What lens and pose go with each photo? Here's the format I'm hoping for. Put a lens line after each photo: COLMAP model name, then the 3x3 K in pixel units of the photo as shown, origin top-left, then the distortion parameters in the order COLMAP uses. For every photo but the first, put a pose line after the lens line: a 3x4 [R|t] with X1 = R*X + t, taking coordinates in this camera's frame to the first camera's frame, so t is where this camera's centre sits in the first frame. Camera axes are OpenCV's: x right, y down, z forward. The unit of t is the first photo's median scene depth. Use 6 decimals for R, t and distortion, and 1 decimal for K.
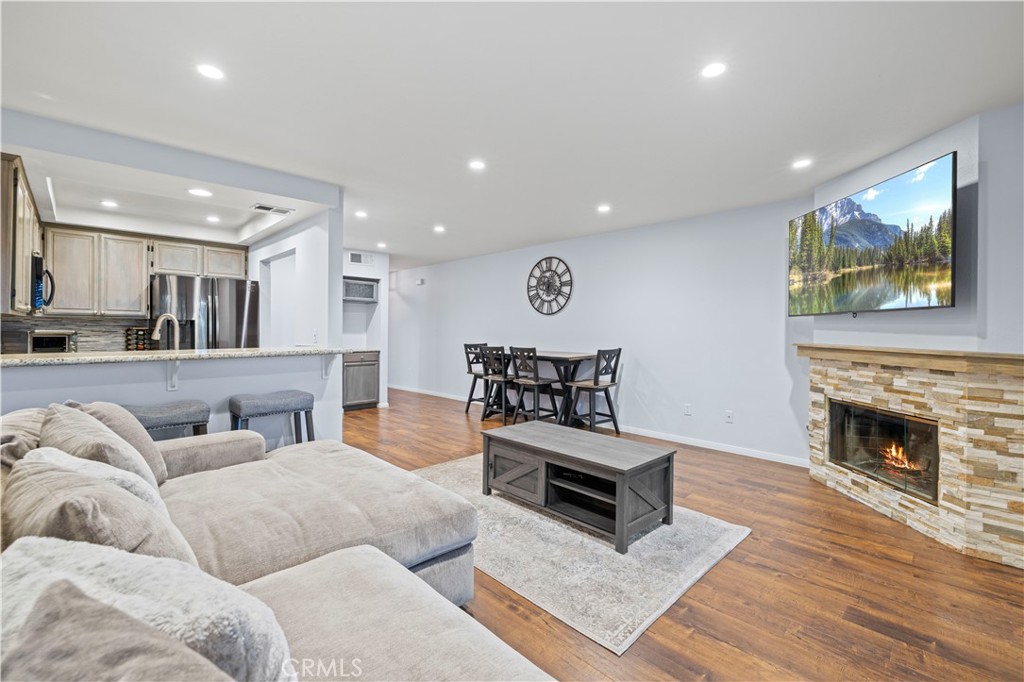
lens RADIAL K [[437.5, 0, 505.0], [0, 437.5, 330.3], [0, 0, 1]] dist [0.003095, 0.000392]
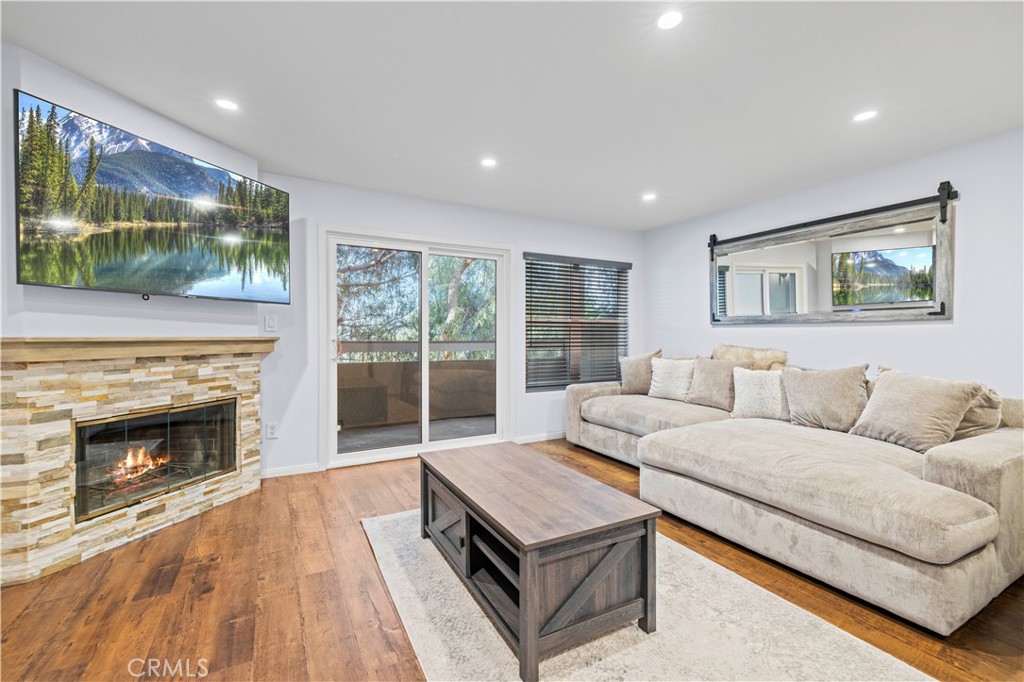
lens RADIAL K [[437.5, 0, 506.3], [0, 437.5, 339.3], [0, 0, 1]] dist [0.003095, 0.000392]
pose [[-0.962940, -0.011175, 0.269484, -0.011483], [-0.007331, 0.999857, 0.015269, 0.013948], [-0.269616, 0.012727, -0.962884, 0.939077]]
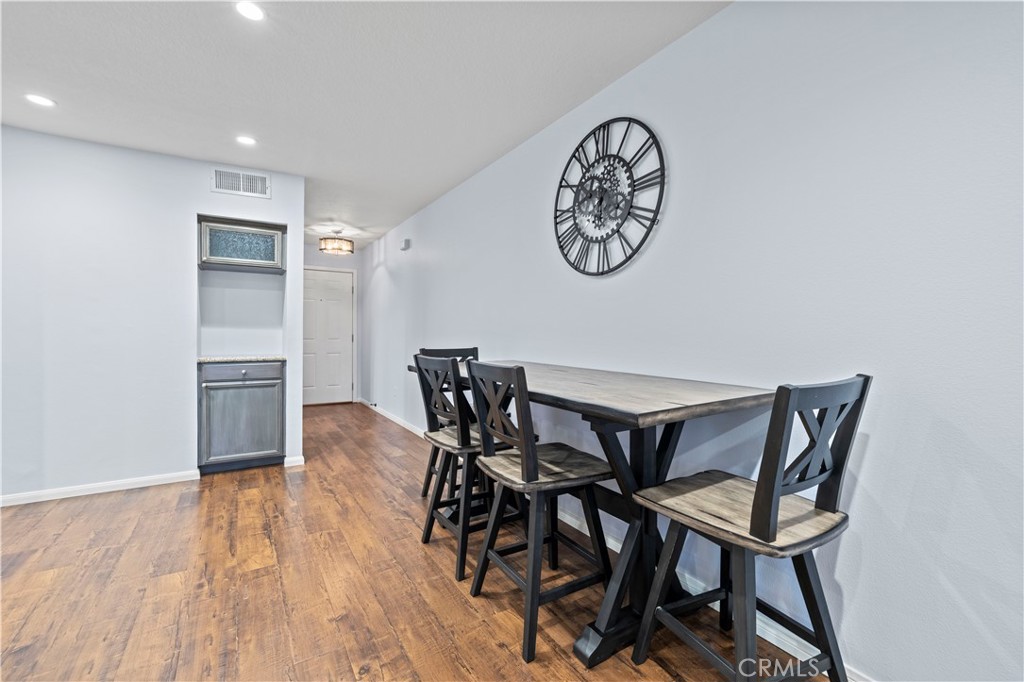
lens RADIAL K [[437.5, 0, 505.1], [0, 437.5, 338.3], [0, 0, 1]] dist [0.003095, 0.000392]
pose [[0.975014, 0.005578, -0.222072, 0.117000], [-0.002673, 0.999907, 0.013379, 0.016441], [0.222126, -0.012451, 0.974939, 0.688020]]
